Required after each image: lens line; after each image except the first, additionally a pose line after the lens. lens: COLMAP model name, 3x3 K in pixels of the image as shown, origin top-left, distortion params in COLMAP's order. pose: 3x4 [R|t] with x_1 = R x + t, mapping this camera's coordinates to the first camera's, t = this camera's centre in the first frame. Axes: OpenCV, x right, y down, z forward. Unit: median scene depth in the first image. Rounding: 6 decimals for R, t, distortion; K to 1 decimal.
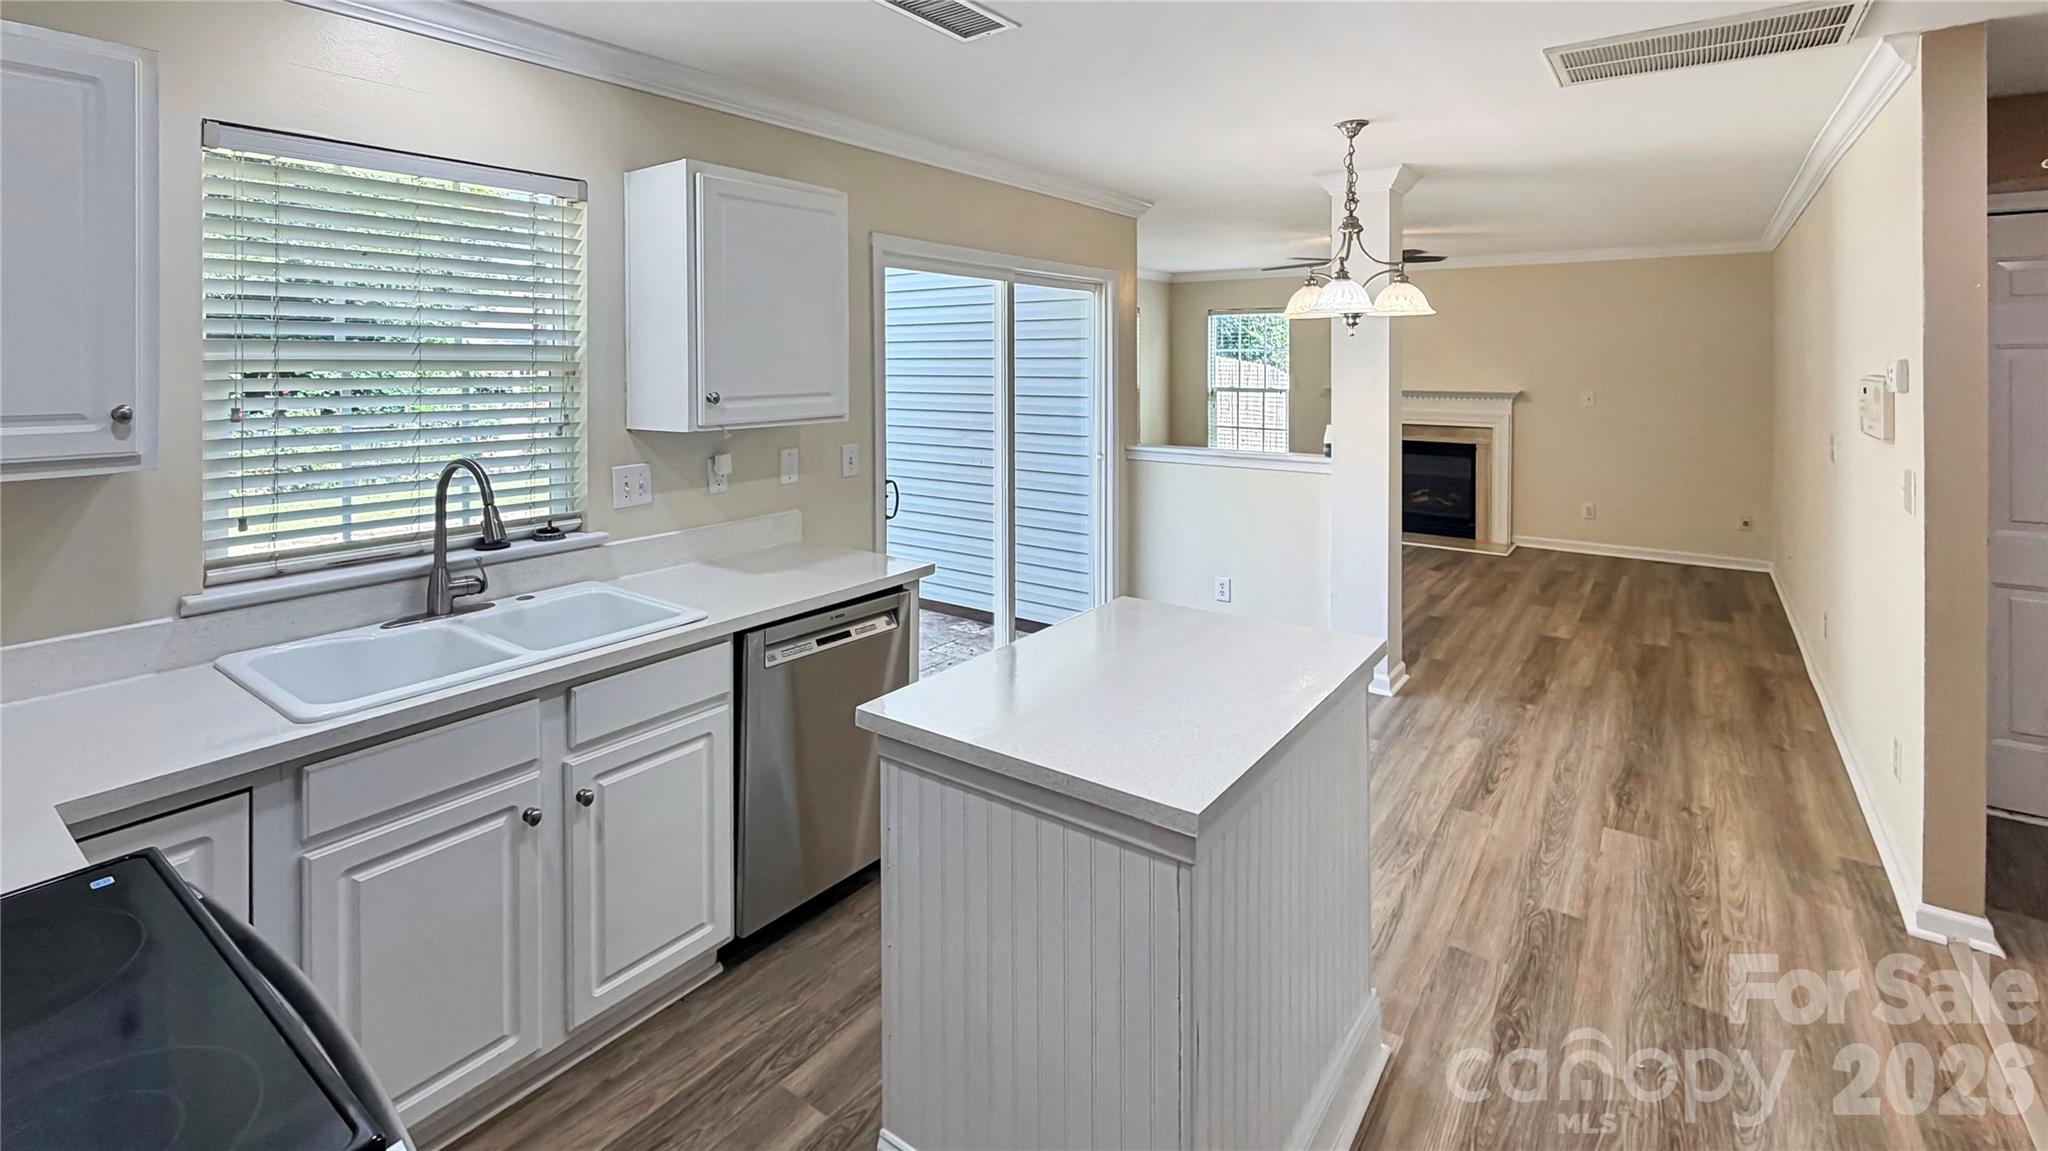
lens RADIAL K [[870.5, 0, 1032.3], [0, 870.5, 573.0], [0, 0, 1]] dist [0.001062, 0.000243]
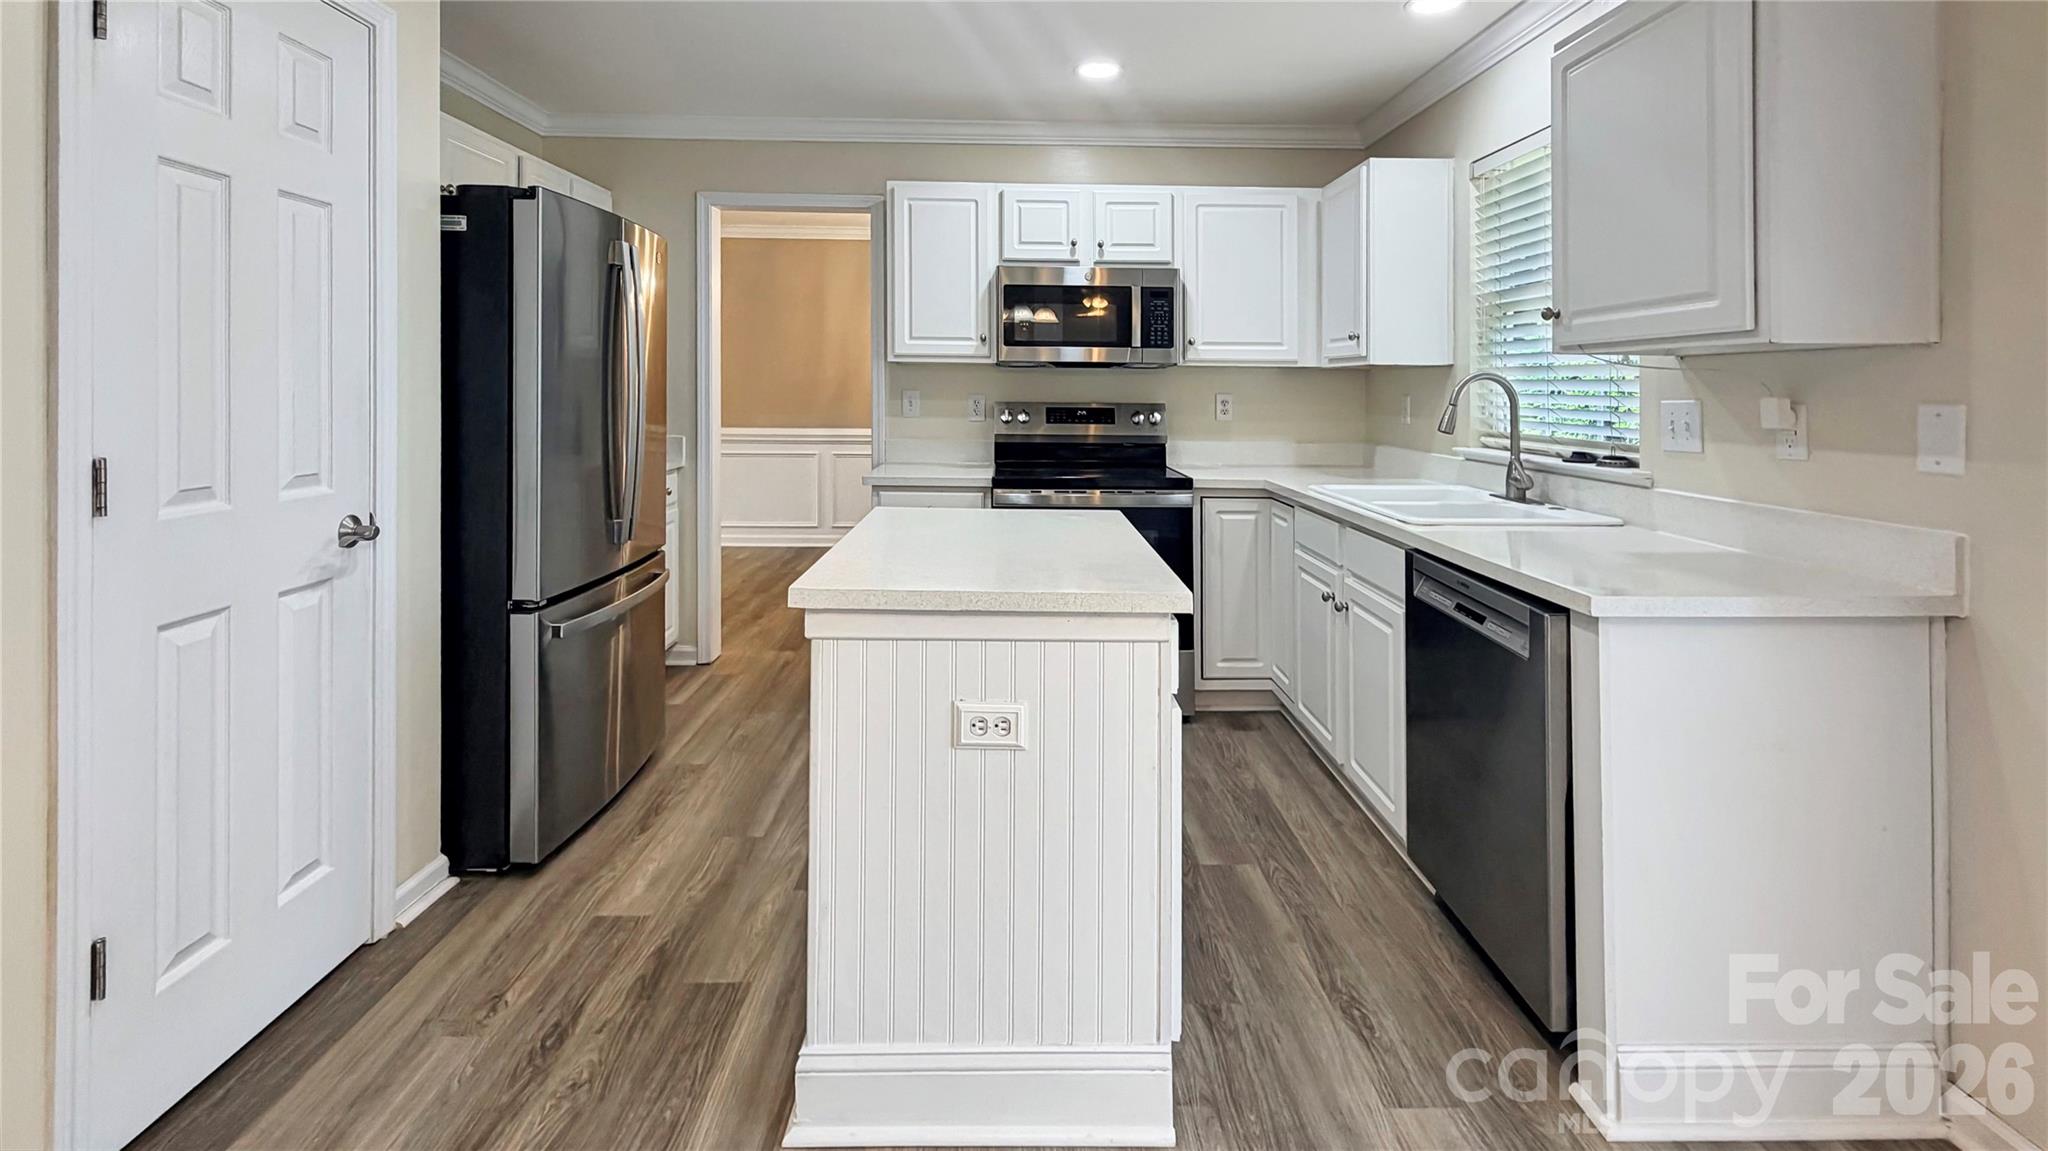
lens RADIAL K [[870.5, 0, 1032.3], [0, 870.5, 573.0], [0, 0, 1]] dist [0.001062, 0.000243]
pose [[-0.798748, 0.137790, -0.585676, 0.174410], [-0.129966, 0.910928, 0.391559, -0.068835], [0.587461, 0.388875, -0.709694, 0.406077]]
